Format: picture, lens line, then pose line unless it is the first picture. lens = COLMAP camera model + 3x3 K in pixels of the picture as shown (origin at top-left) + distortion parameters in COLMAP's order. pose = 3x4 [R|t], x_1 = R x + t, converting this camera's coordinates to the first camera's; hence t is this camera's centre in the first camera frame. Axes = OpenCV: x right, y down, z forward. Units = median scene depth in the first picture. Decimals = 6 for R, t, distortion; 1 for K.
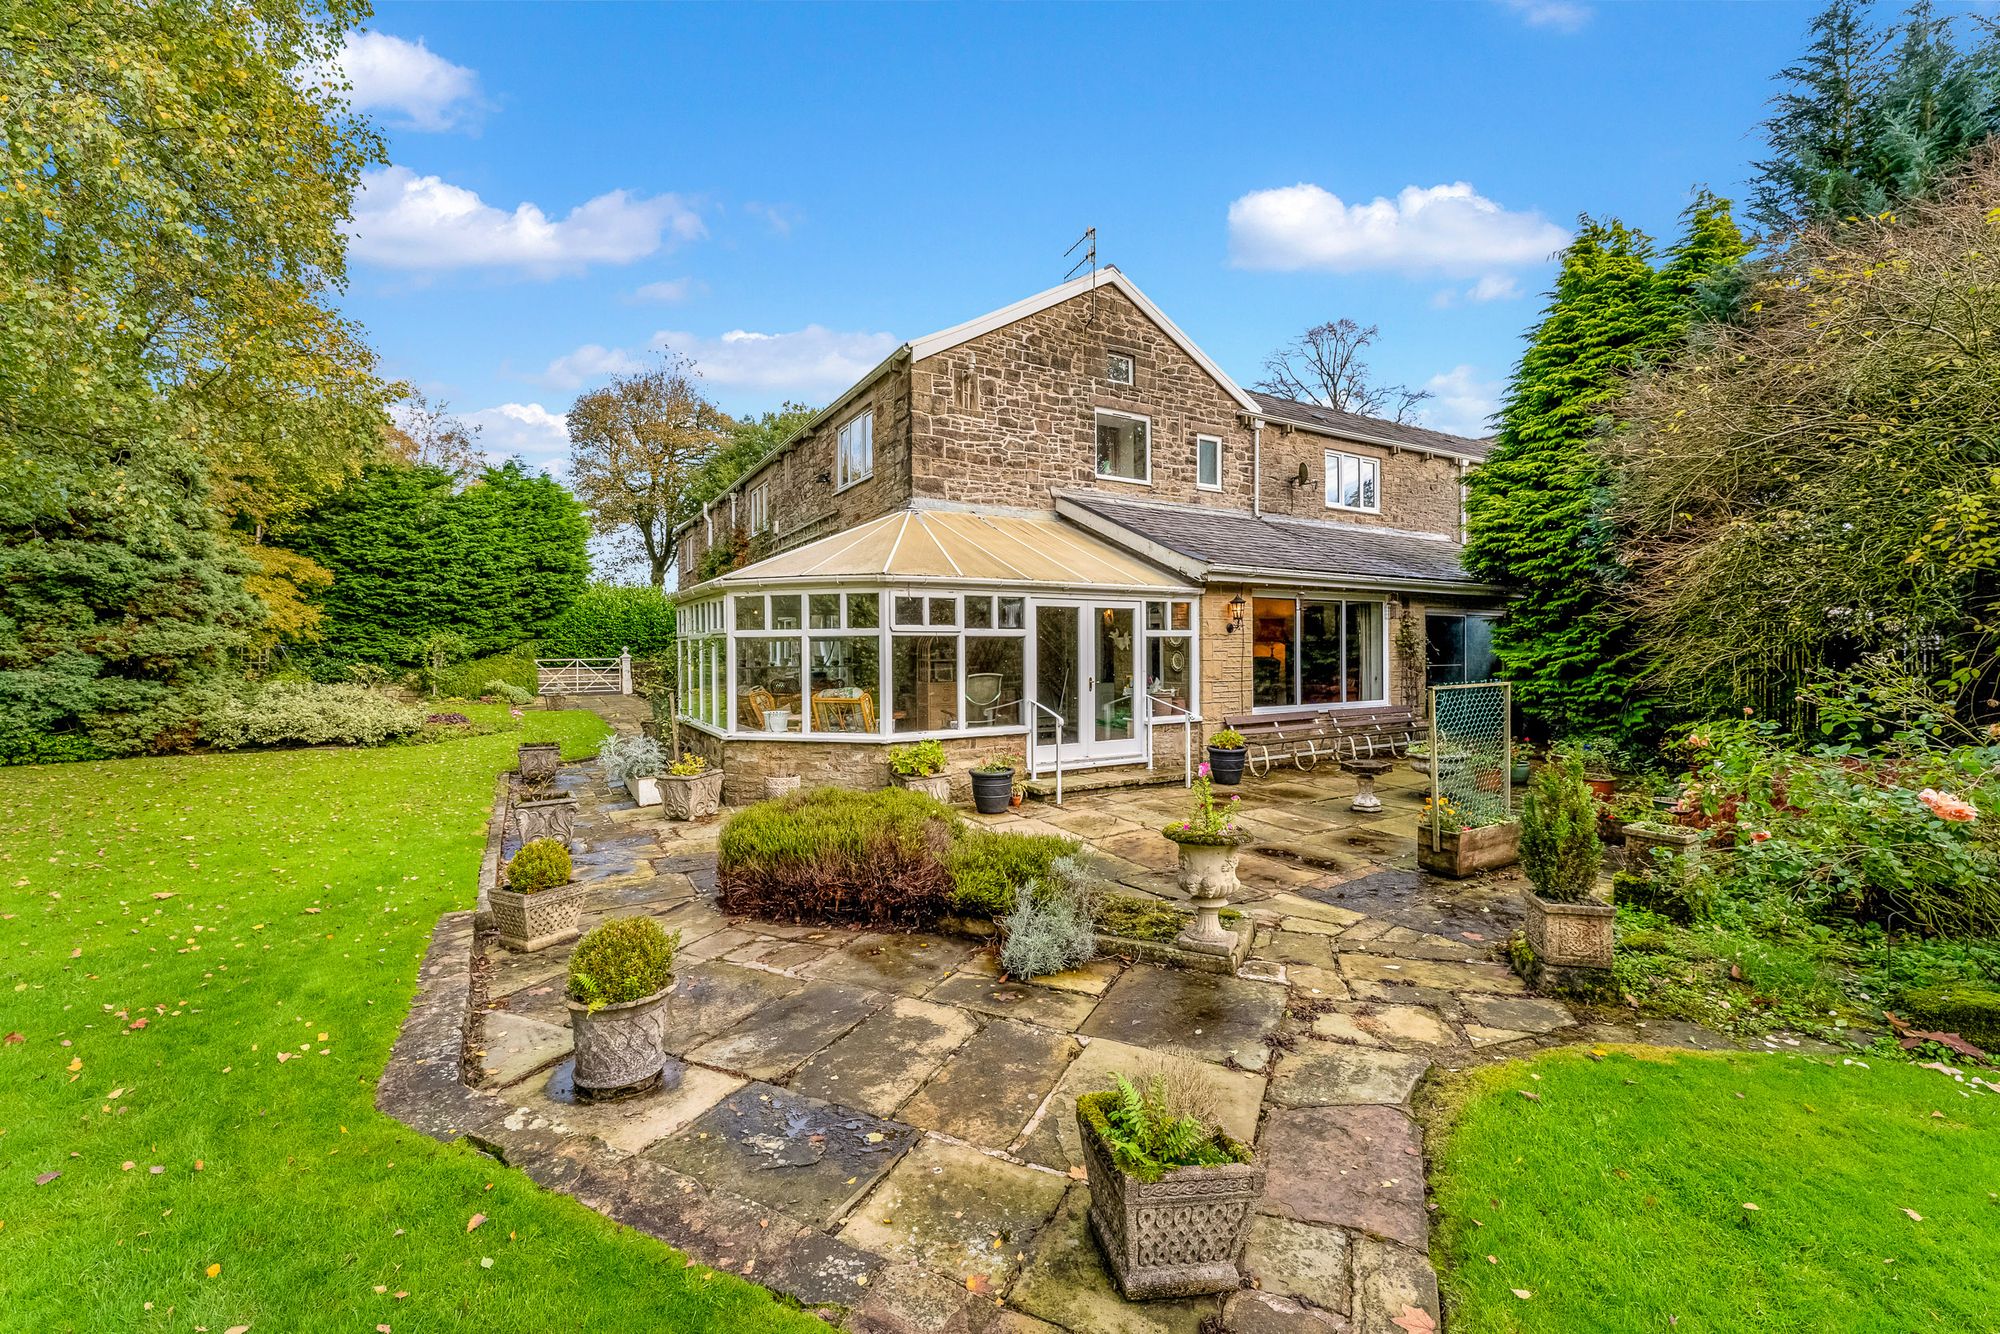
lens RADIAL K [[801.6, 0, 989.9], [0, 801.6, 635.5], [0, 0, 1]] dist [-0.000384, 0.000036]
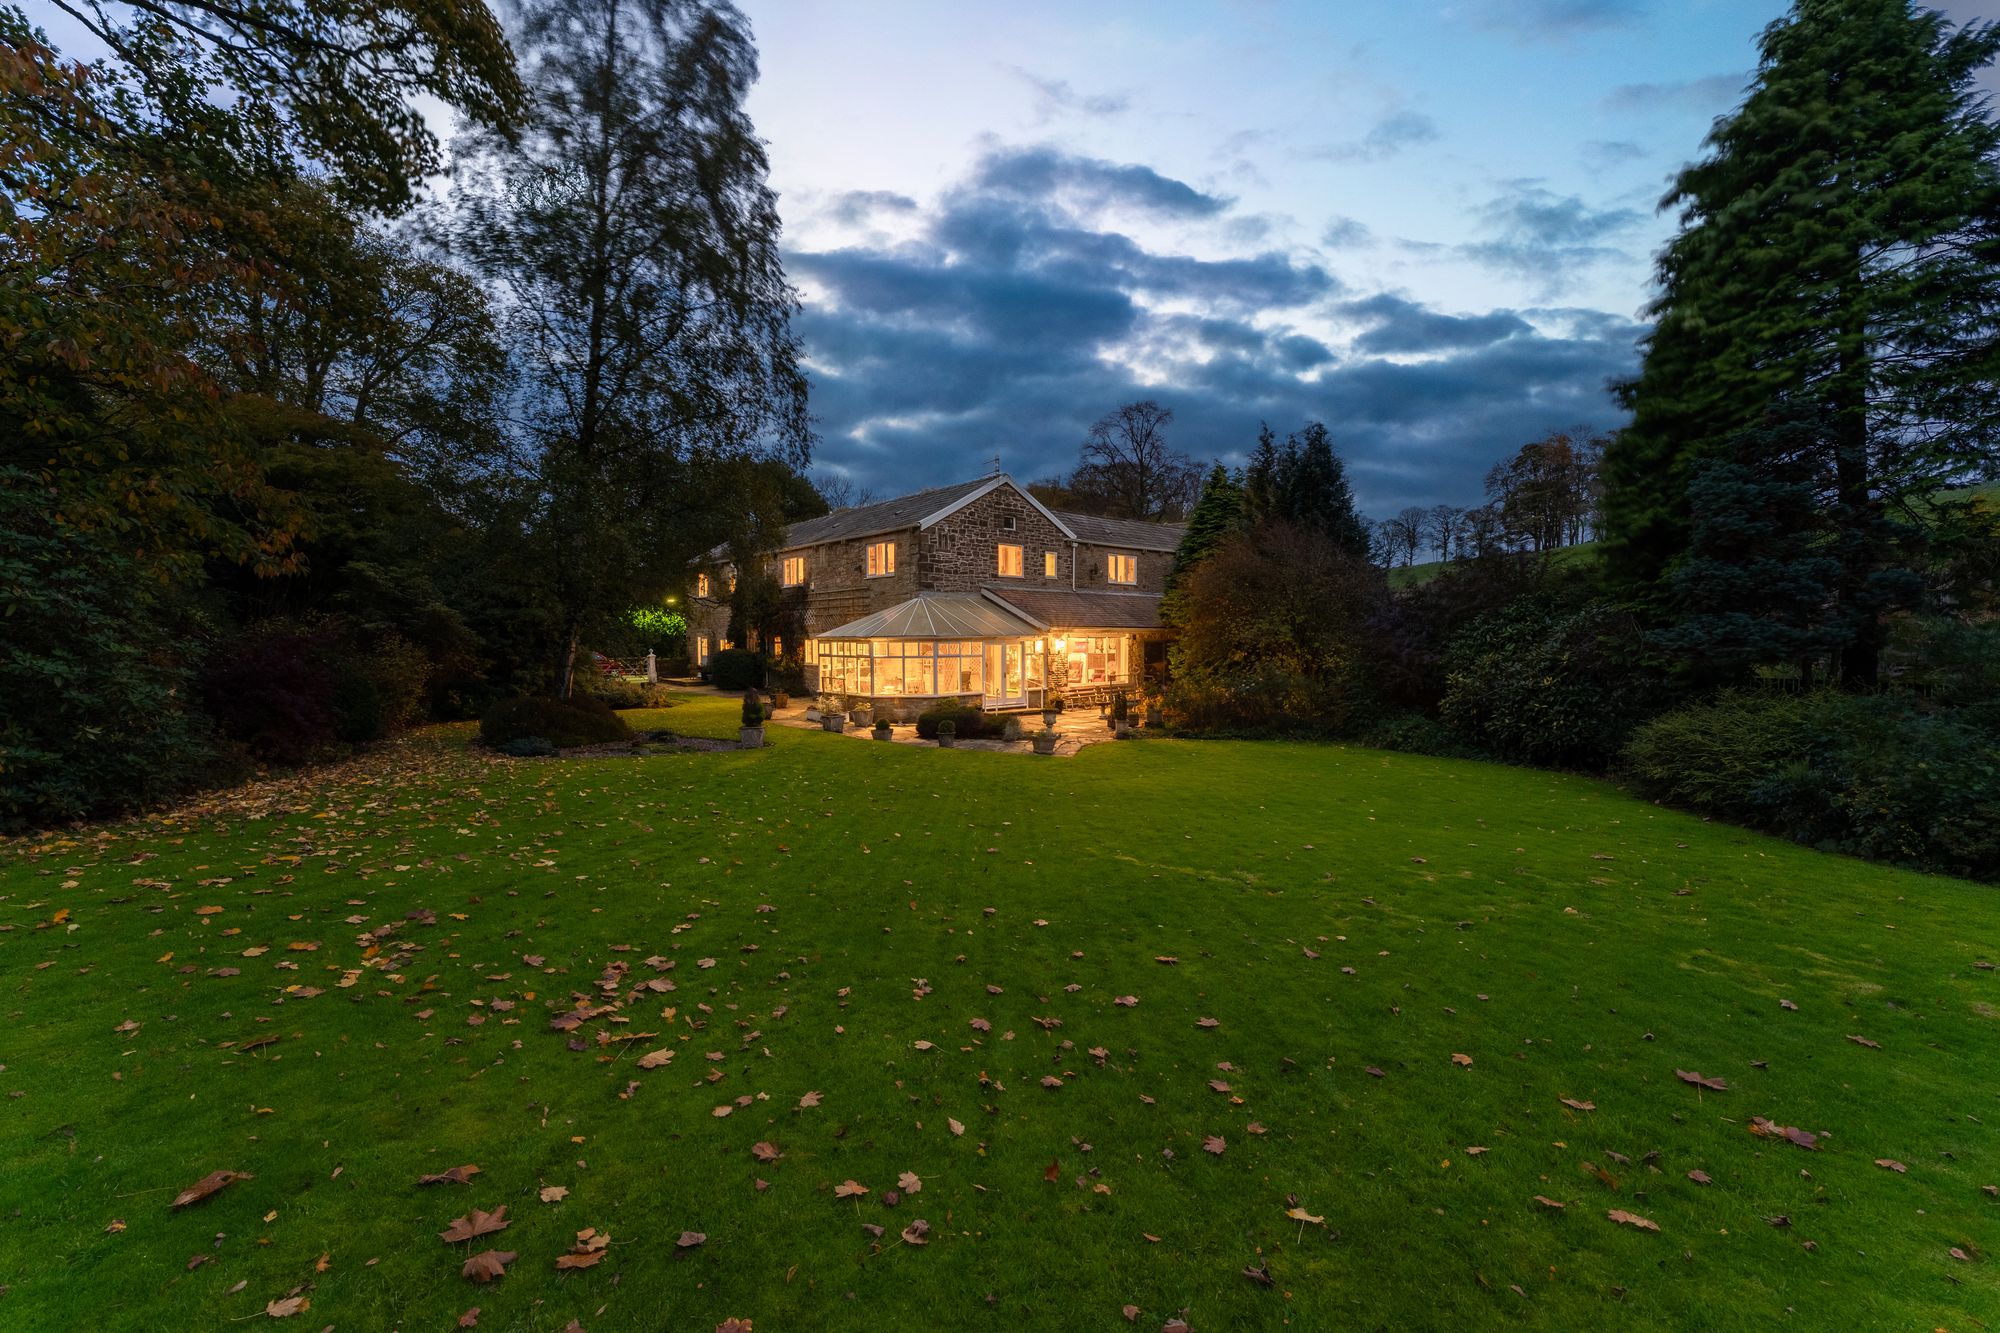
lens RADIAL K [[788.4, 0, 993.7], [0, 788.4, 670.9], [0, 0, 1]] dist [0.000288, 0.000229]
pose [[0.980772, -0.005874, 0.195067, -0.322228], [-0.005873, 0.998206, 0.059585, -0.082356], [-0.195067, -0.059585, 0.978978, -1.172041]]
